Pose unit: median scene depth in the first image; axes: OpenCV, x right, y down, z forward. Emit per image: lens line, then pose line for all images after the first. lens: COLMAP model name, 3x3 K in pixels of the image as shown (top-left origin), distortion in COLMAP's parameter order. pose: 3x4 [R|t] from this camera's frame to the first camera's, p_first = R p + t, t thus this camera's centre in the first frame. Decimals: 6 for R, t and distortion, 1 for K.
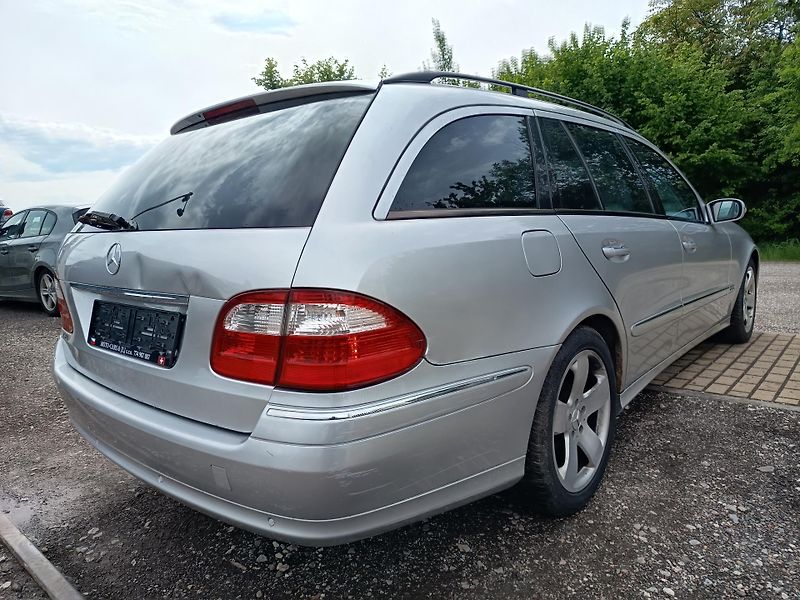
lens RADIAL K [[558.4, 0, 391.5], [0, 558.4, 300.4], [0, 0, 1]] dist [-0.041897, 0.052093]
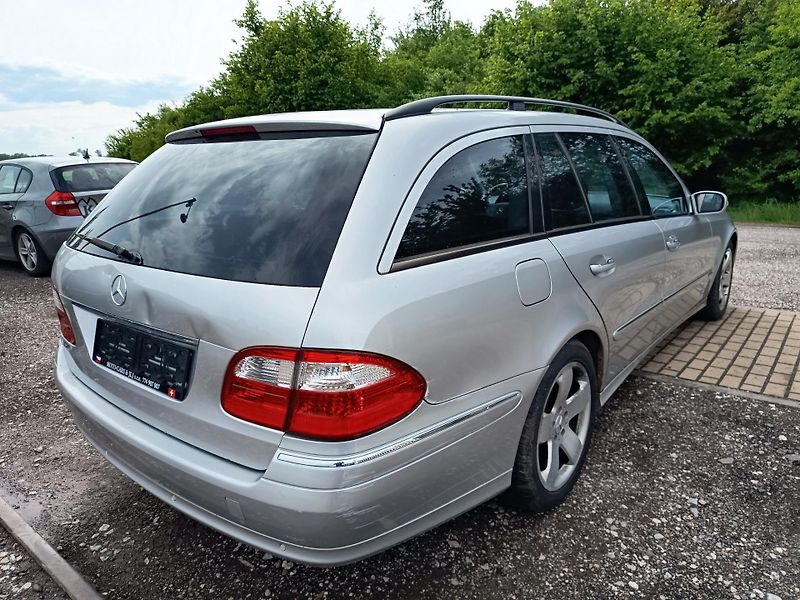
lens RADIAL K [[559.6, 0, 404.3], [0, 559.6, 303.1], [0, 0, 1]] dist [-0.047147, 0.055357]
pose [[0.998860, 0.004198, 0.047553, -0.020657], [-0.009129, 0.994539, 0.103970, -0.138247], [-0.046857, -0.104285, 0.993443, -0.036154]]
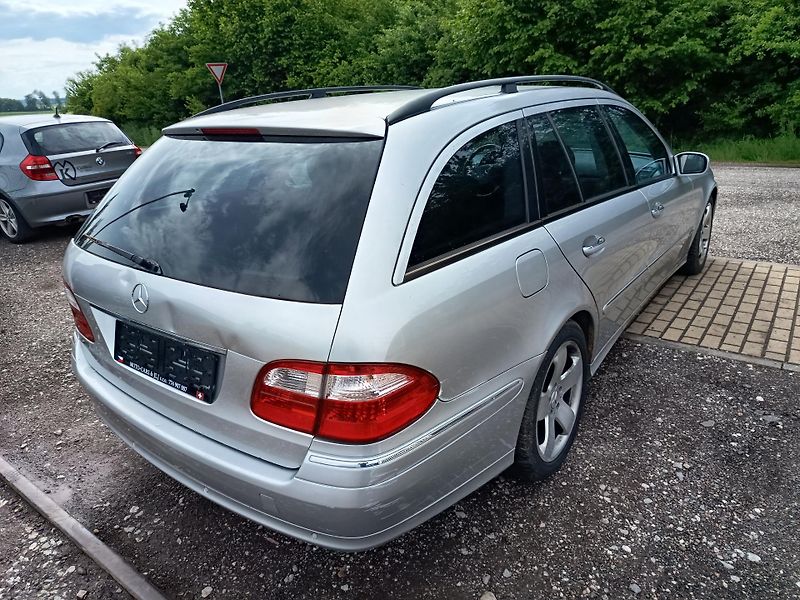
lens RADIAL K [[559.3, 0, 388.8], [0, 559.3, 289.6], [0, 0, 1]] dist [-0.049108, 0.060712]
pose [[0.997560, -0.032025, 0.062038, -0.080965], [0.019812, 0.981910, 0.188309, -0.253441], [-0.066947, -0.186620, 0.980149, -0.069461]]
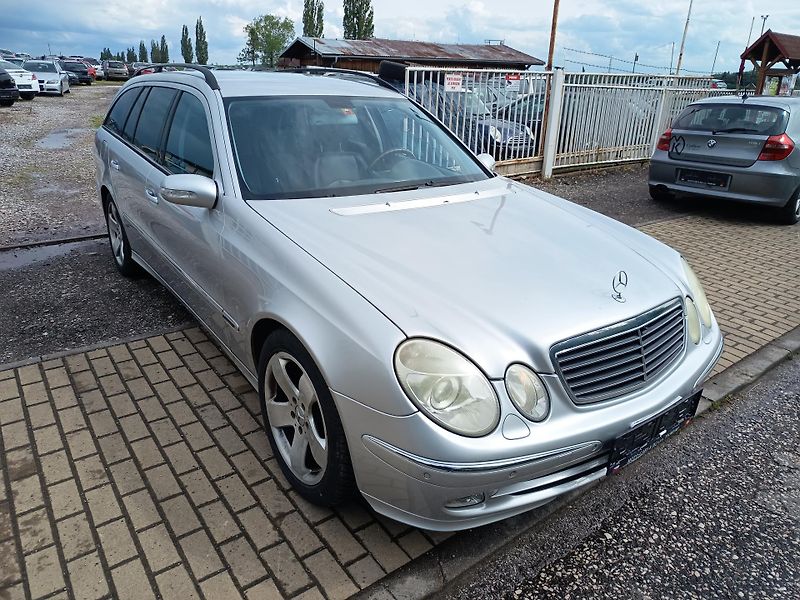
lens RADIAL K [[564.4, 0, 409.9], [0, 564.4, 300.4], [0, 0, 1]] dist [-0.065914, 0.081098]
pose [[-0.195112, 0.389267, -0.900224, 2.362940], [-0.167456, 0.891165, 0.421643, -0.730206], [0.966380, 0.233015, -0.108692, 2.593695]]
